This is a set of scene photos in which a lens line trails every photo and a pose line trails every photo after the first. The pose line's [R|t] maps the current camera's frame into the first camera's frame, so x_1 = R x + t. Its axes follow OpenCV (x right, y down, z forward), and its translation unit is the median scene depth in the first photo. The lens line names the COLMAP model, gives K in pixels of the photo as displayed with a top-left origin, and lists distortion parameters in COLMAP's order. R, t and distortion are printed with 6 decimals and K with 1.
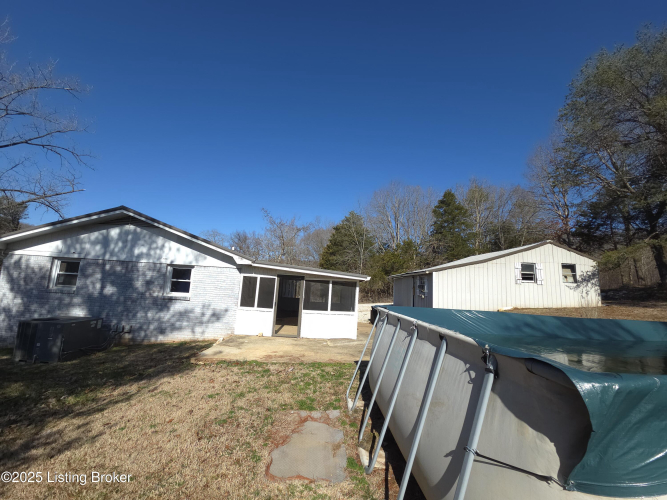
lens RADIAL K [[270.5, 0, 331.4], [0, 270.5, 252.4], [0, 0, 1]] dist [0.000955, -0.000478]
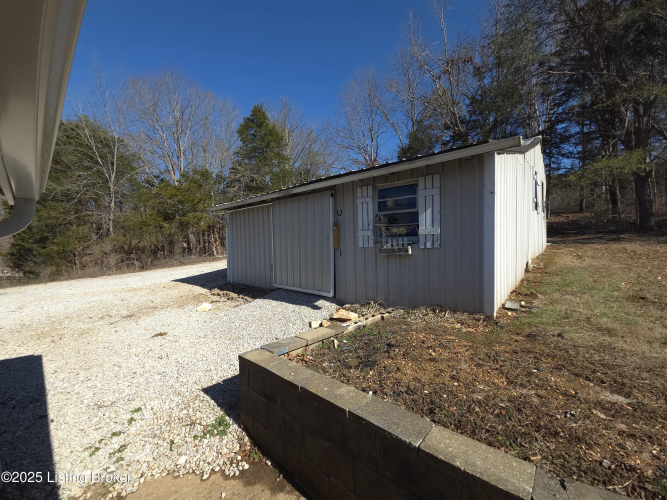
lens RADIAL K [[270.5, 0, 331.4], [0, 270.5, 252.4], [0, 0, 1]] dist [0.000955, -0.000478]
pose [[0.712398, -0.068497, 0.698425, 0.038064], [-0.051694, 0.987399, 0.149566, 0.039911], [-0.699869, -0.142655, 0.699880, 0.296281]]
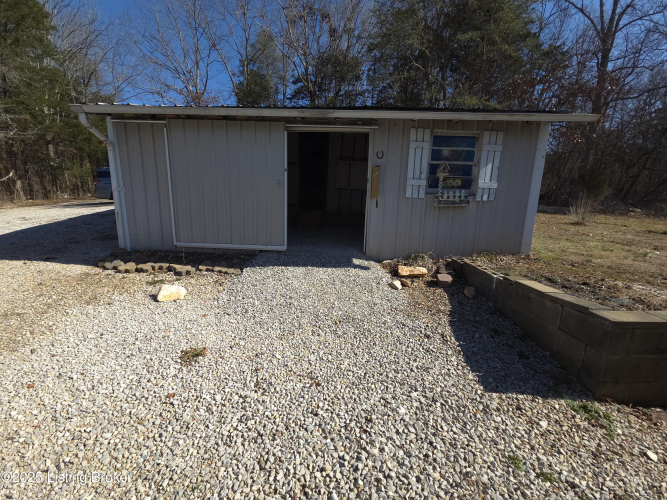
lens RADIAL K [[270.5, 0, 331.4], [0, 270.5, 252.4], [0, 0, 1]] dist [0.000955, -0.000478]
pose [[0.083861, -0.210295, 0.974035, 0.013504], [-0.158213, 0.962269, 0.221376, 0.059152], [-0.983837, -0.172670, 0.047426, 0.405293]]
